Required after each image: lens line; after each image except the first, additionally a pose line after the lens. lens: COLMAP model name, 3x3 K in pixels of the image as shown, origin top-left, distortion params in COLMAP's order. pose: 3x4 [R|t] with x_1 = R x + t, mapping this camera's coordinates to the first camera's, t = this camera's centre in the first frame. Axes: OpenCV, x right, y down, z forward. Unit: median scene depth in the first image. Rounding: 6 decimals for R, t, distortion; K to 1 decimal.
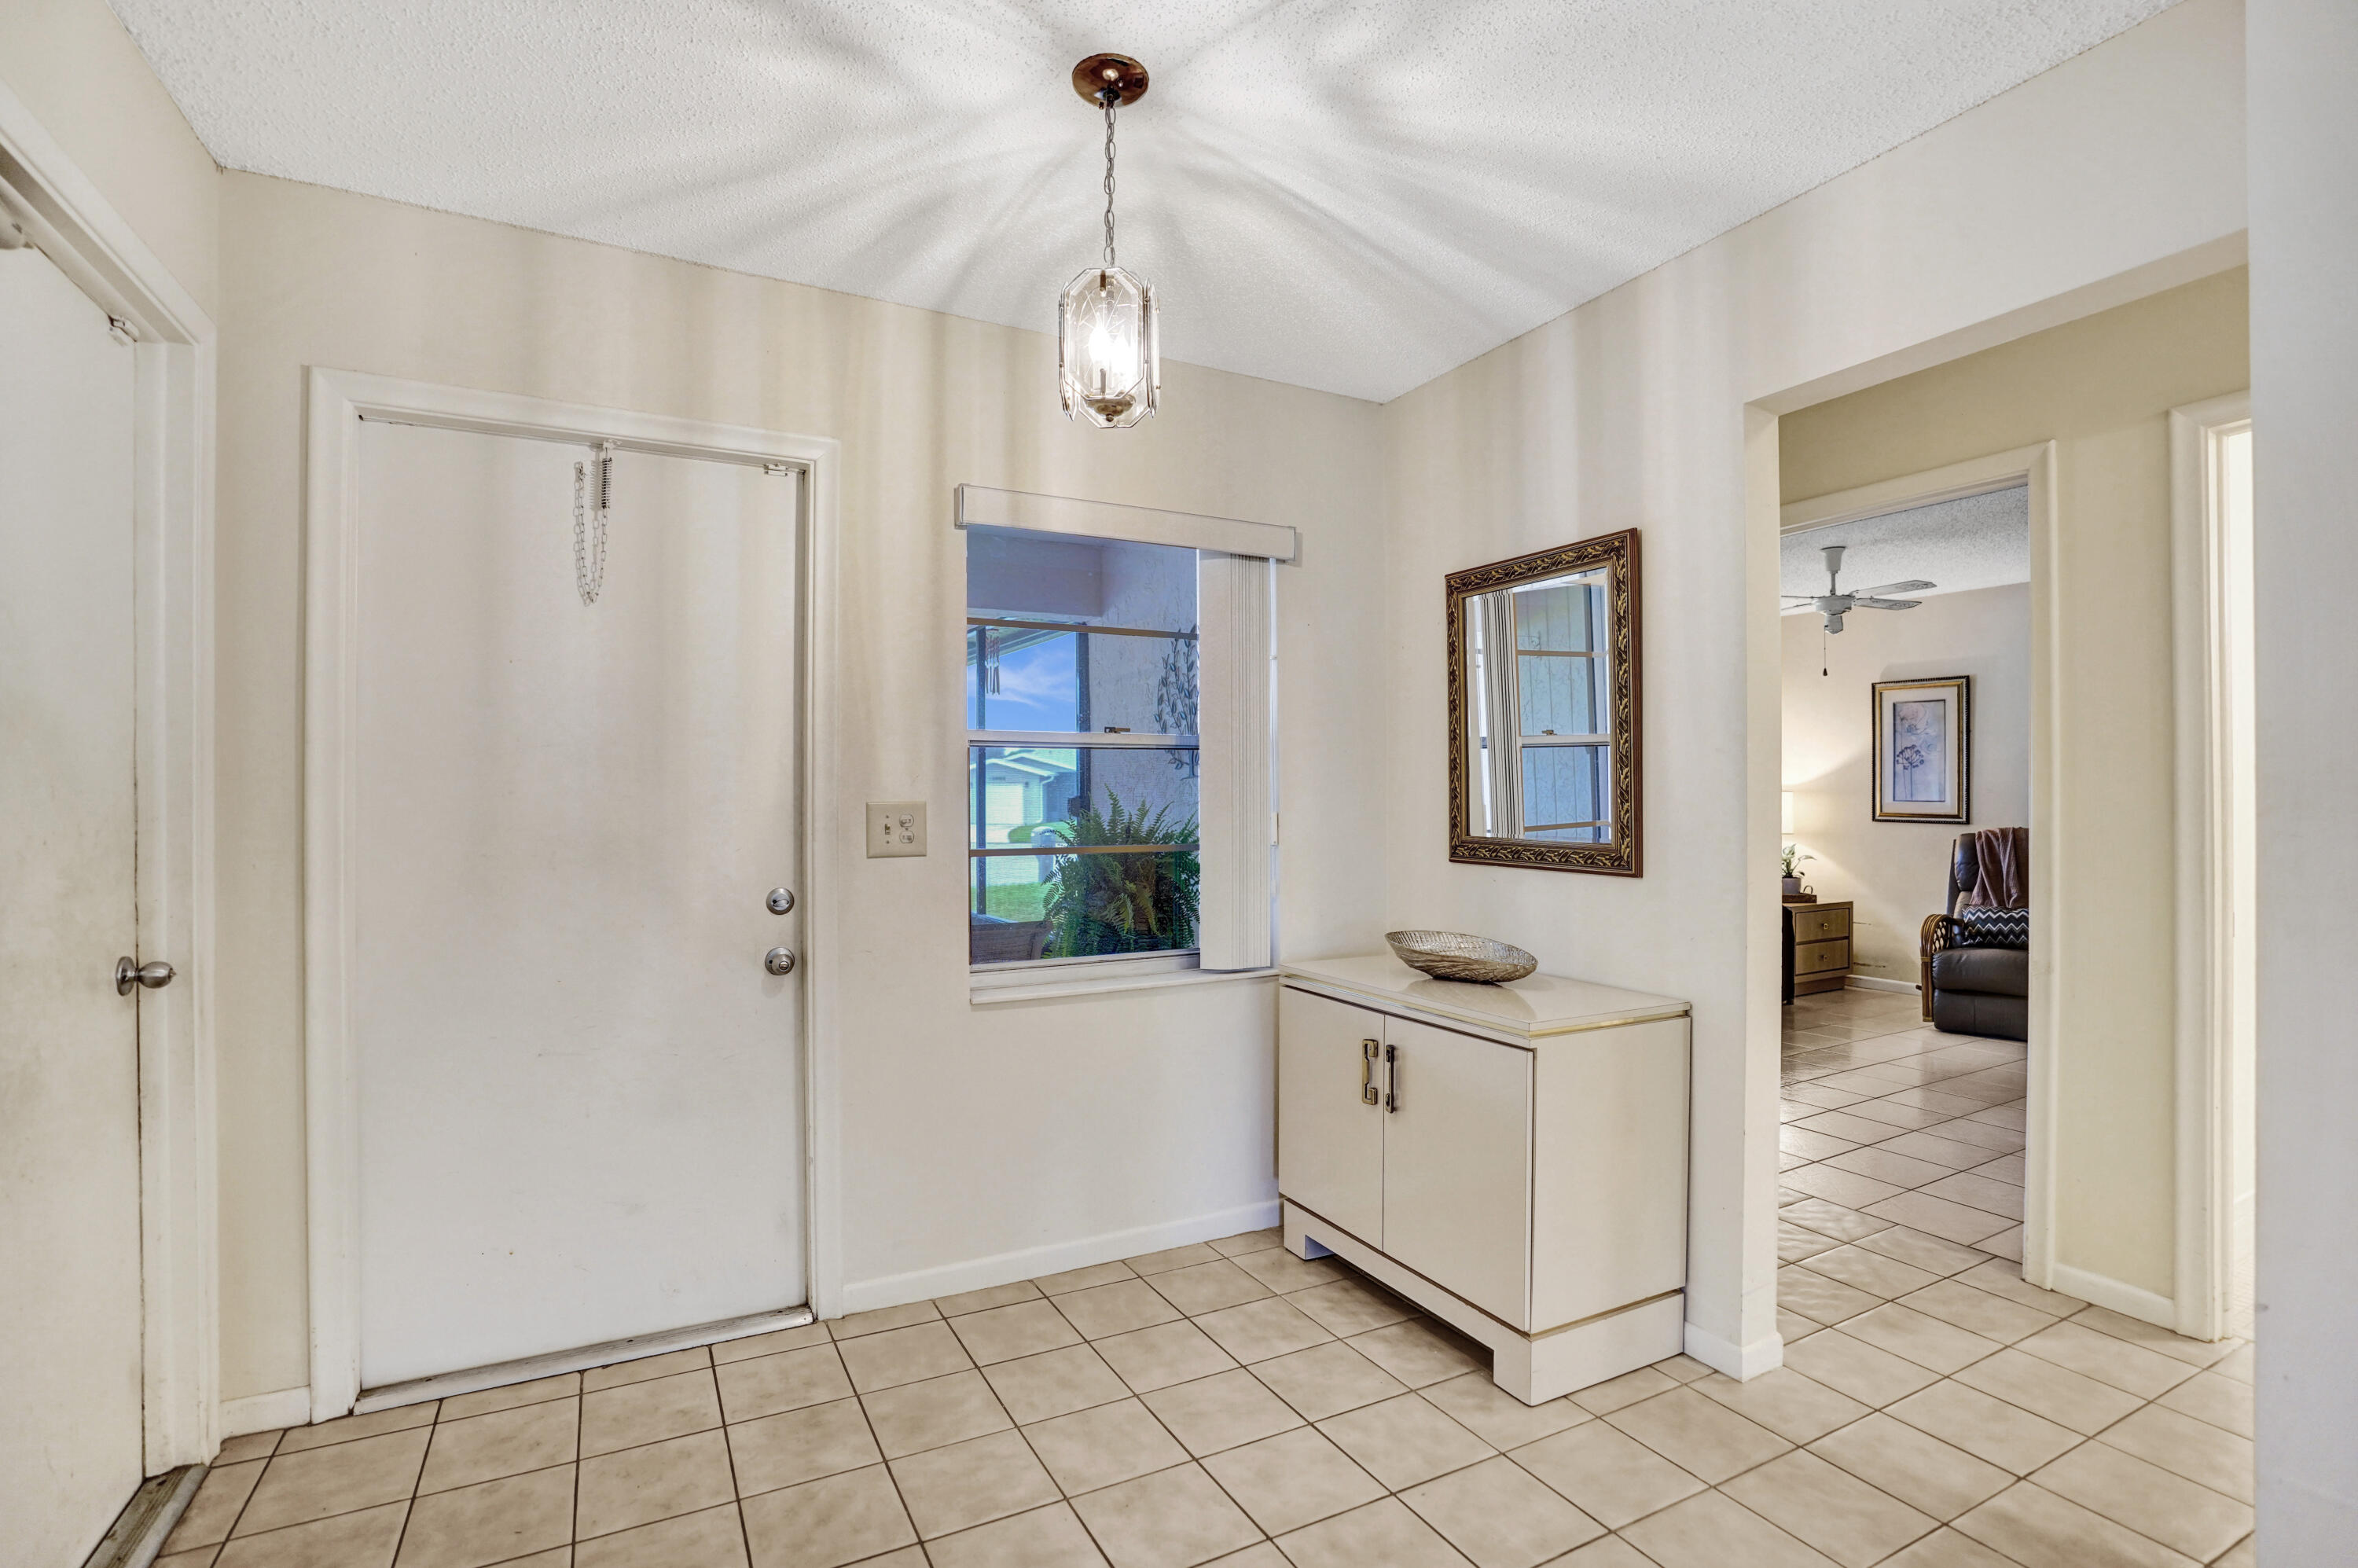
lens RADIAL K [[1163.9, 0, 1179.0], [0, 1163.9, 784.0], [0, 0, 1]] dist [-0.073849, 0.022180]
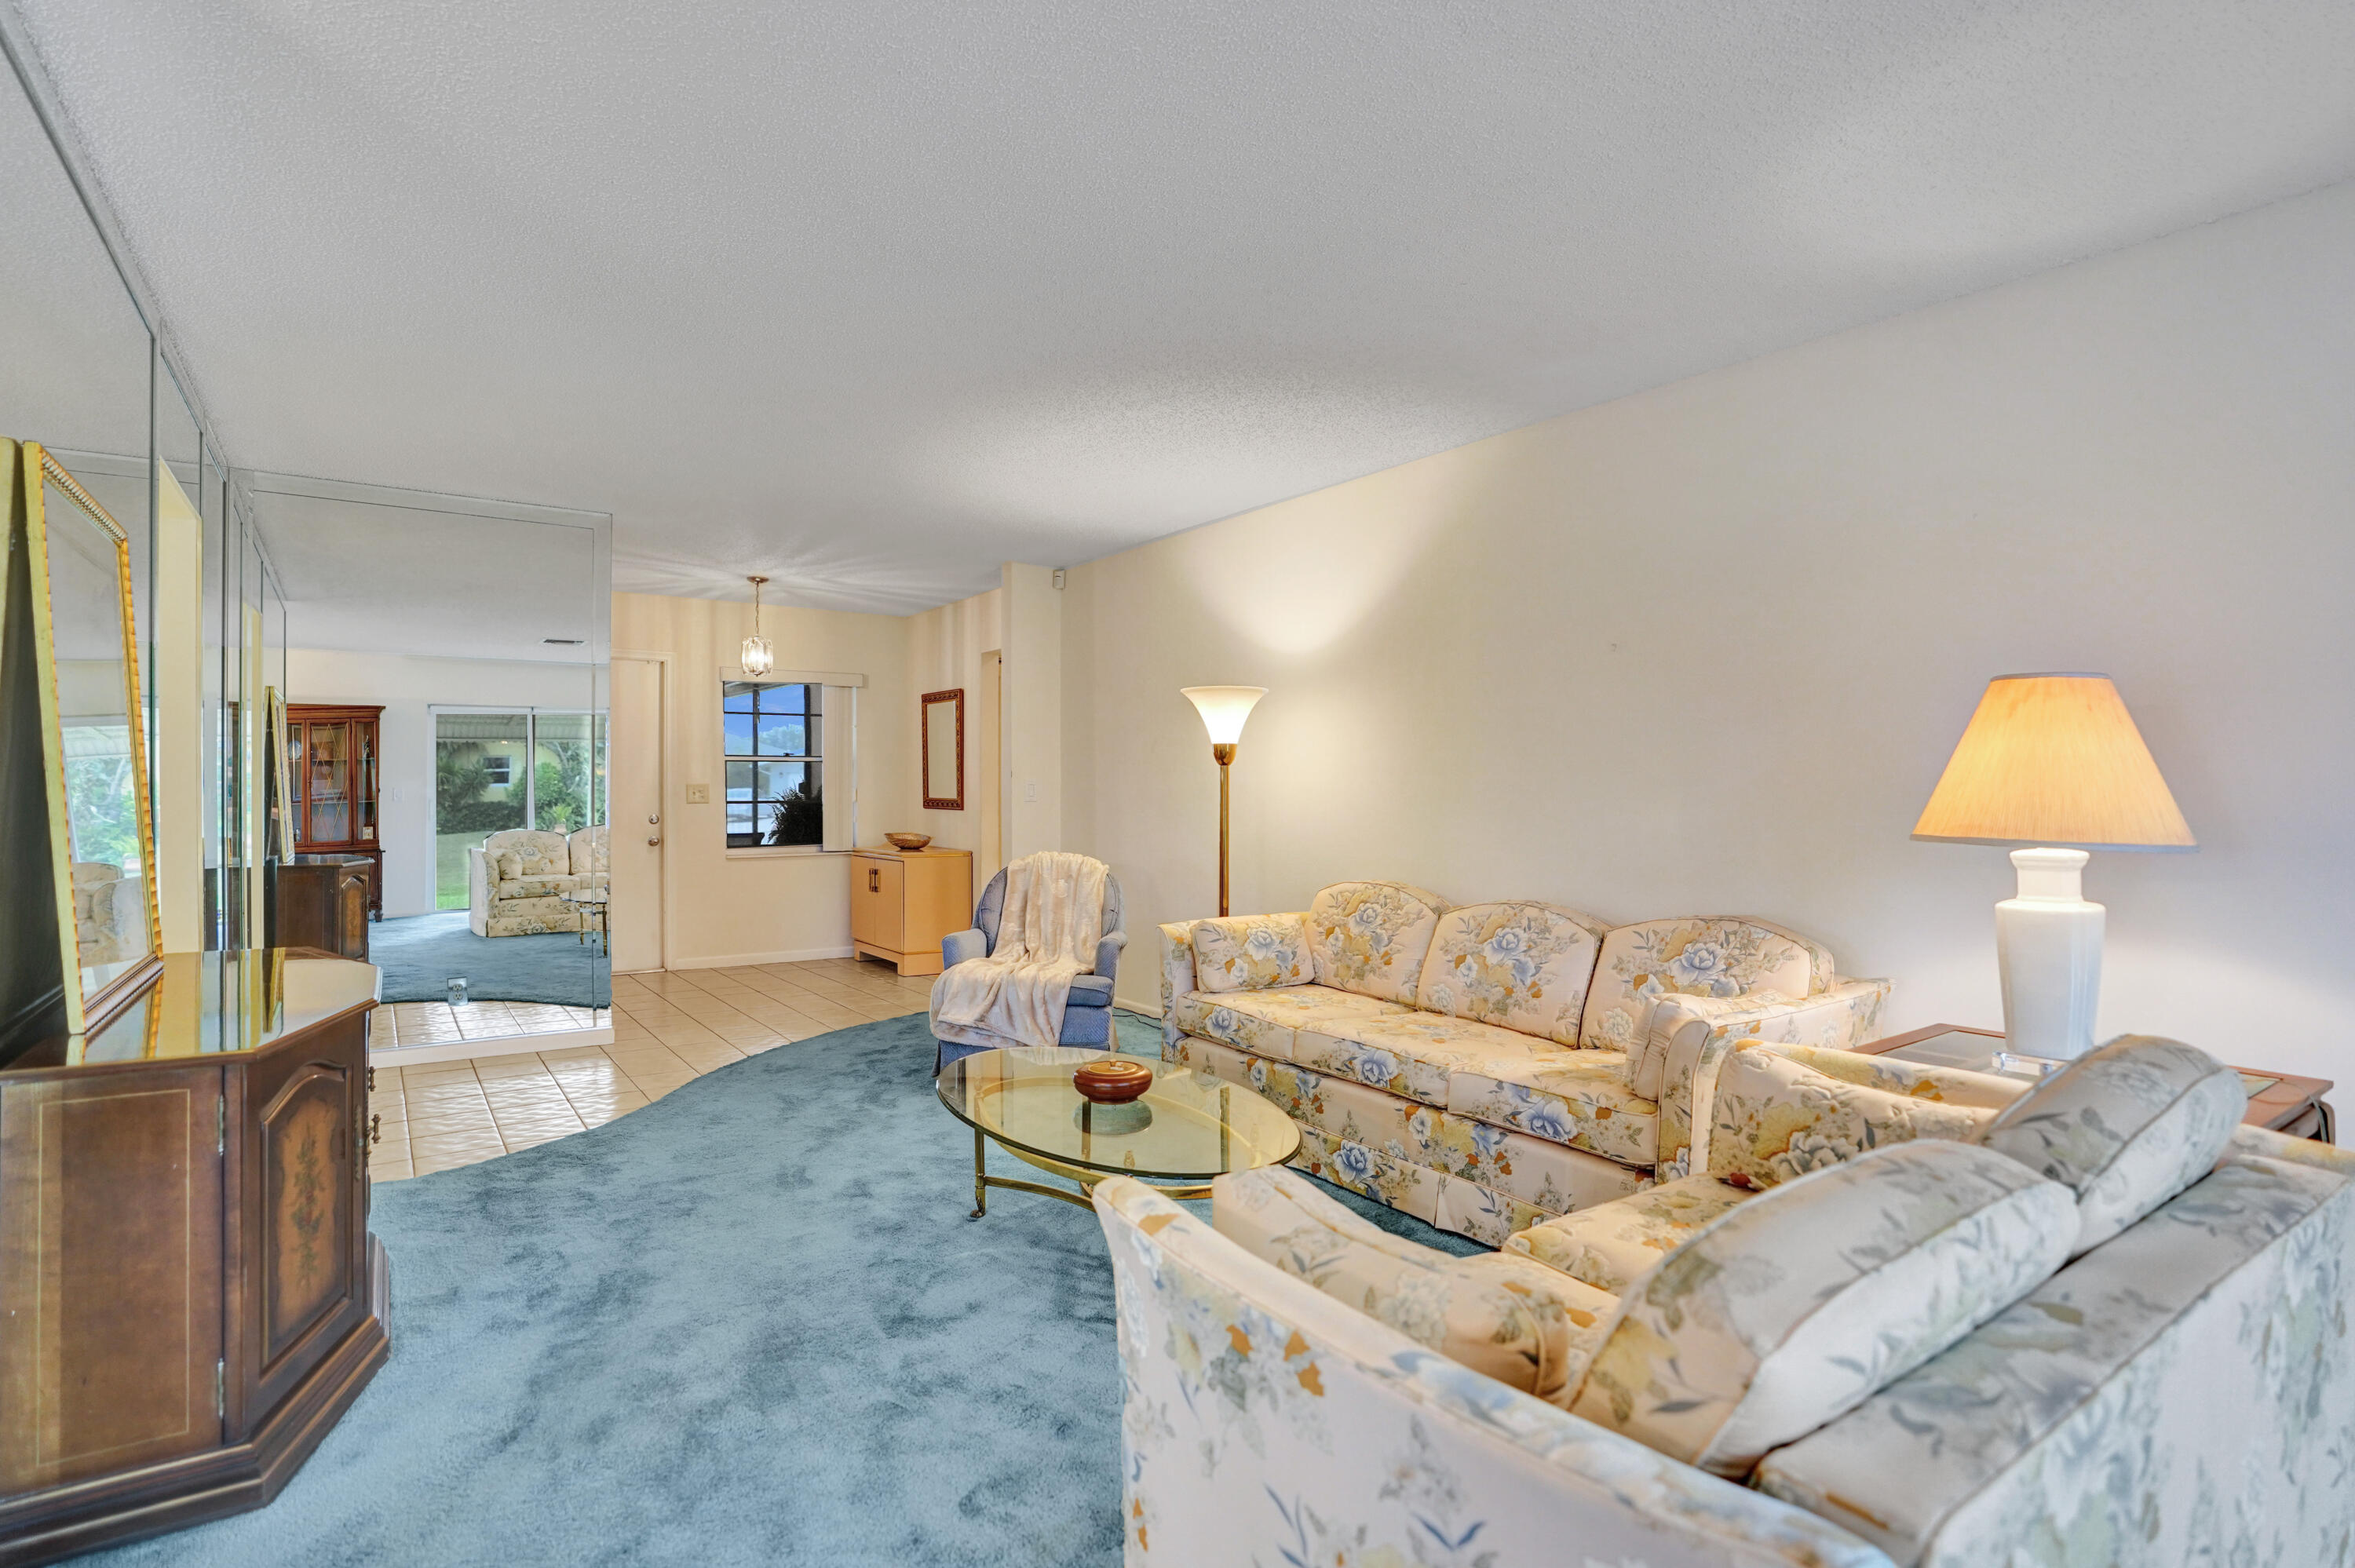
lens RADIAL K [[1162.3, 0, 1177.5], [0, 1162.3, 784.0], [0, 0, 1]] dist [-0.073849, 0.022180]
pose [[0.990187, 0.001584, 0.139741, 0.491376], [-0.002989, 0.999947, 0.009843, -0.013475], [-0.139718, -0.010164, 0.990139, -1.813369]]
